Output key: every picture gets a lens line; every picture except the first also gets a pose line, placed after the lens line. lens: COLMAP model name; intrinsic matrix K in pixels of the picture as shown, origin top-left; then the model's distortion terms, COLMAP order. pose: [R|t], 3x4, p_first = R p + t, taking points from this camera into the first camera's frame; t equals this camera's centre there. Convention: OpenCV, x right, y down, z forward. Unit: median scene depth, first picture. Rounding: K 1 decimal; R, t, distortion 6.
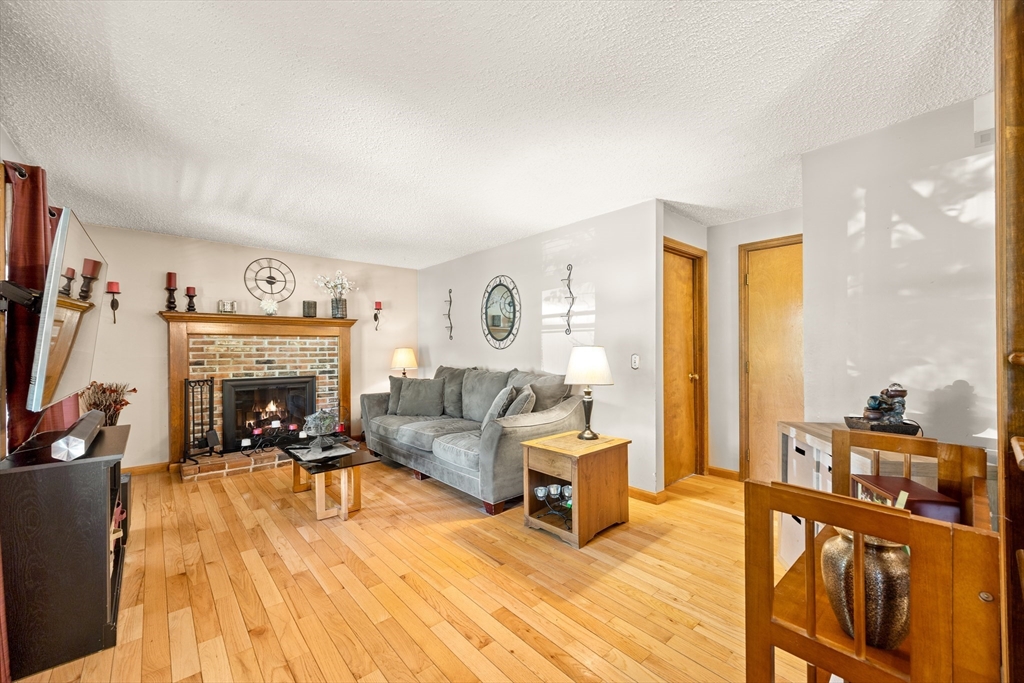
lens RADIAL K [[394.3, 0, 514.9], [0, 394.3, 344.4], [0, 0, 1]] dist [-0.001736, -0.000142]
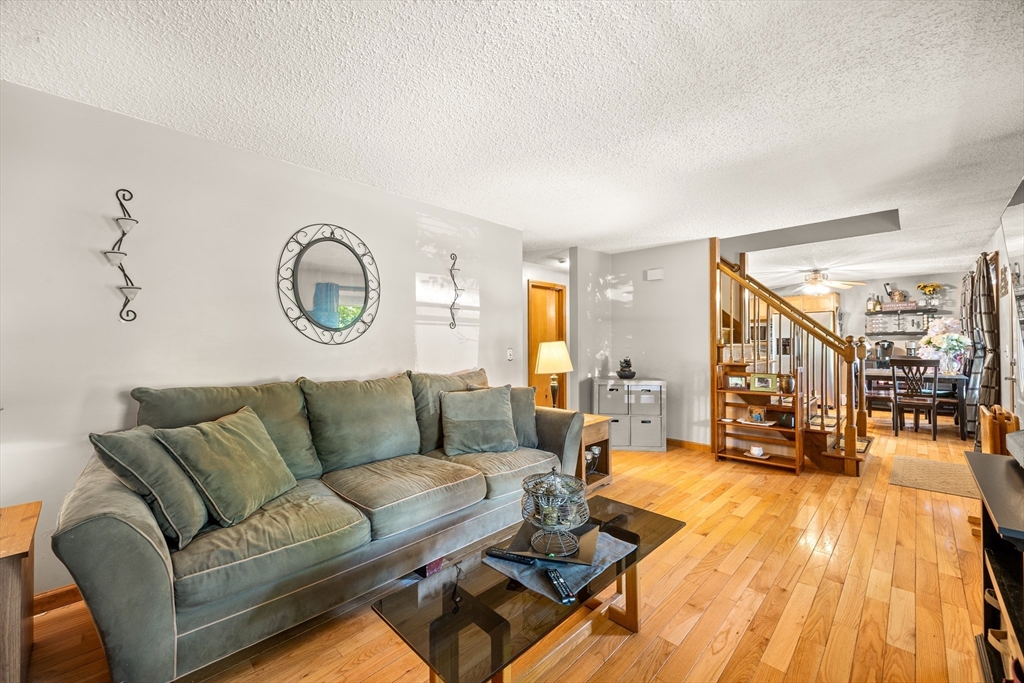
lens RADIAL K [[394.3, 0, 515.3], [0, 394.3, 344.4], [0, 0, 1]] dist [-0.001736, -0.000142]
pose [[-0.035558, 0.005581, 0.999352, -0.763912], [-0.006173, 0.999964, -0.005804, 0.015795], [-0.999349, -0.006375, -0.035523, 0.851184]]
